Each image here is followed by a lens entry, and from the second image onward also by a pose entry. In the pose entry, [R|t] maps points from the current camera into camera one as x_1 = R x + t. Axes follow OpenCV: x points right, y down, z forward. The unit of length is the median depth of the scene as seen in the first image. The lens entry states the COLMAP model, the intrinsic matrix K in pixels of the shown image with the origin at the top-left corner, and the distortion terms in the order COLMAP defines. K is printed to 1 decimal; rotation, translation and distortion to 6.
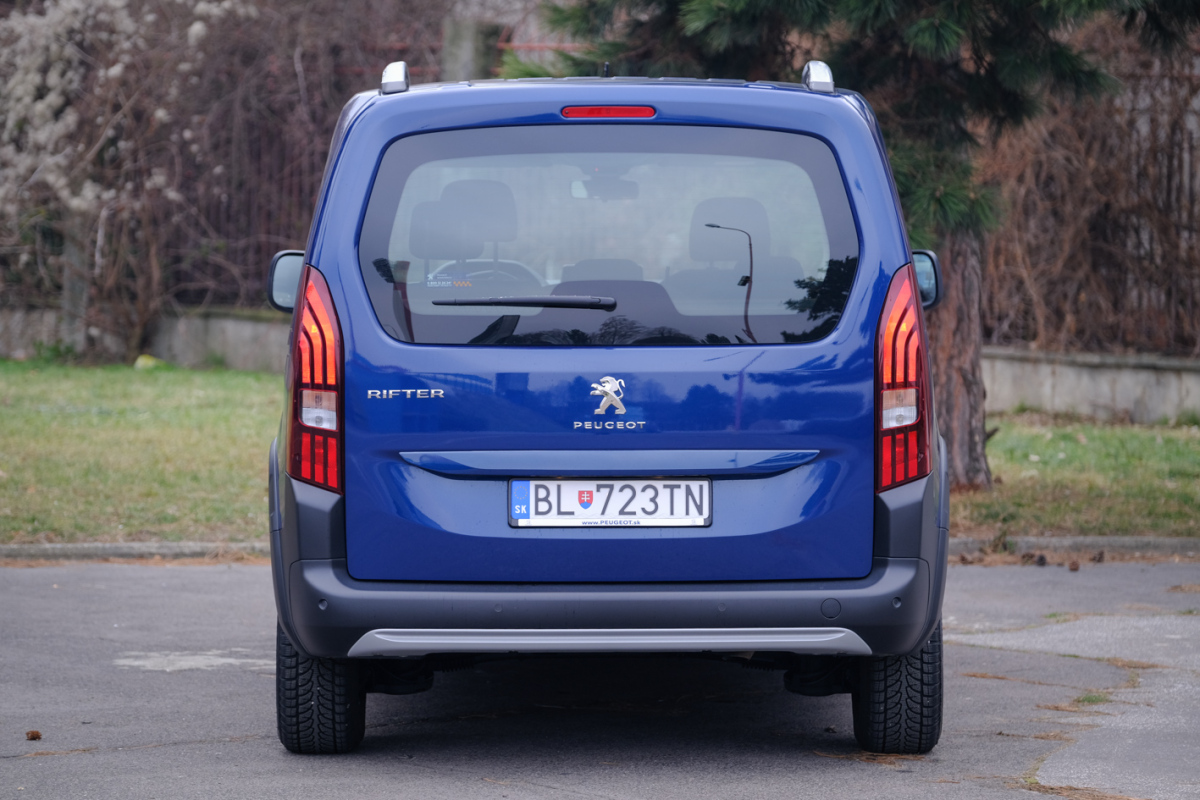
lens RADIAL K [[5009.9, 0, 600.4], [0, 5009.9, 400.1], [0, 0, 1]] dist [0.252109, 0.000000]
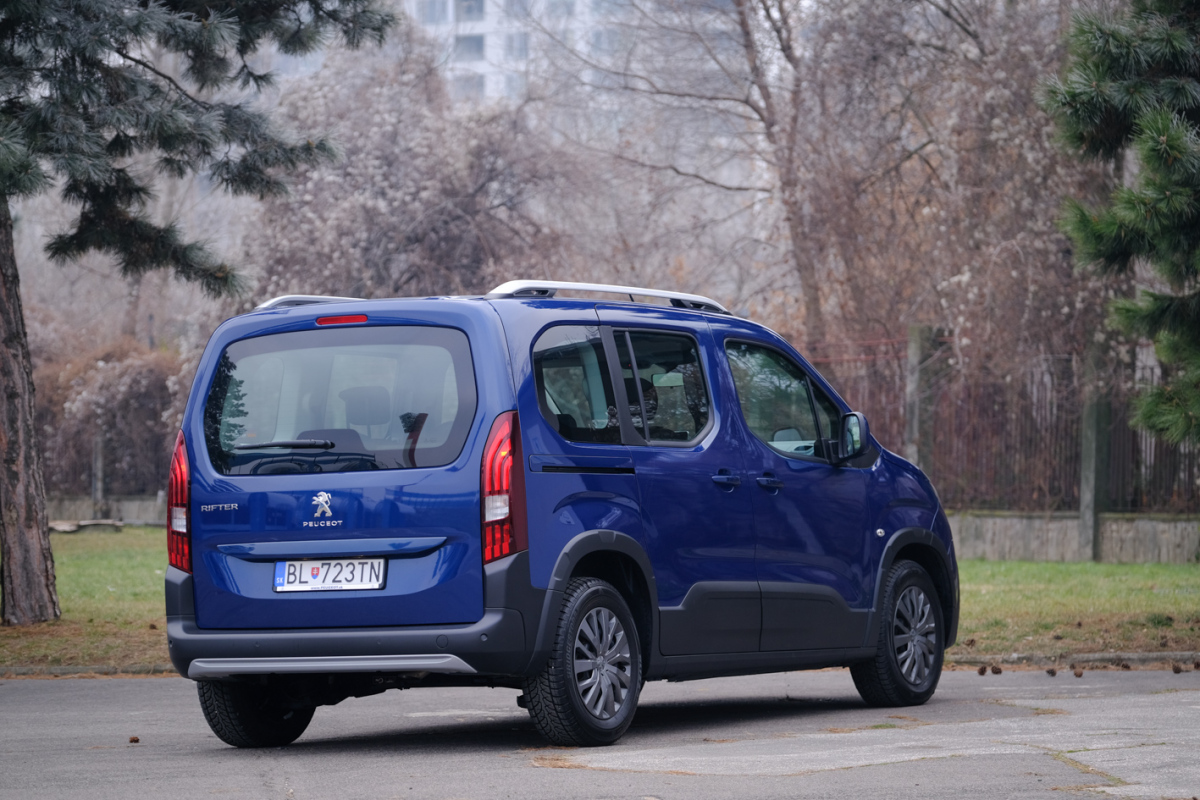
lens RADIAL K [[4391.7, 0, 599.2], [0, 4391.7, 399.2], [0, 0, 1]] dist [0.075130, 0.000000]
pose [[0.859703, -0.041789, -0.509081, 0.753371], [0.009707, 0.997804, -0.065515, 0.055377], [0.510701, 0.051382, 0.858222, -0.107645]]
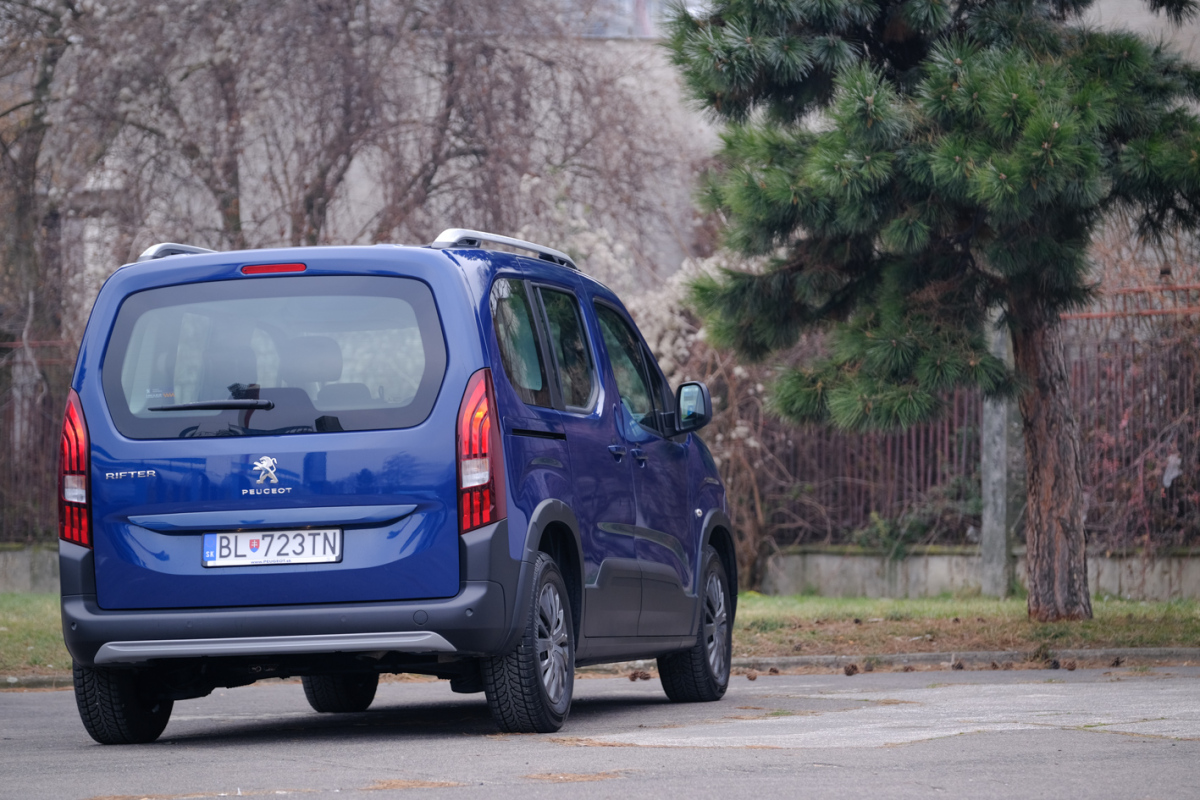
lens RADIAL K [[5307.6, 0, 599.2], [0, 5307.6, 403.0], [0, 0, 1]] dist [0.089010, 0.000000]
pose [[0.970442, -0.039967, -0.238004, 0.441167], [0.024071, 0.997304, -0.069324, 0.084607], [0.240132, 0.061546, 0.968787, -0.406651]]
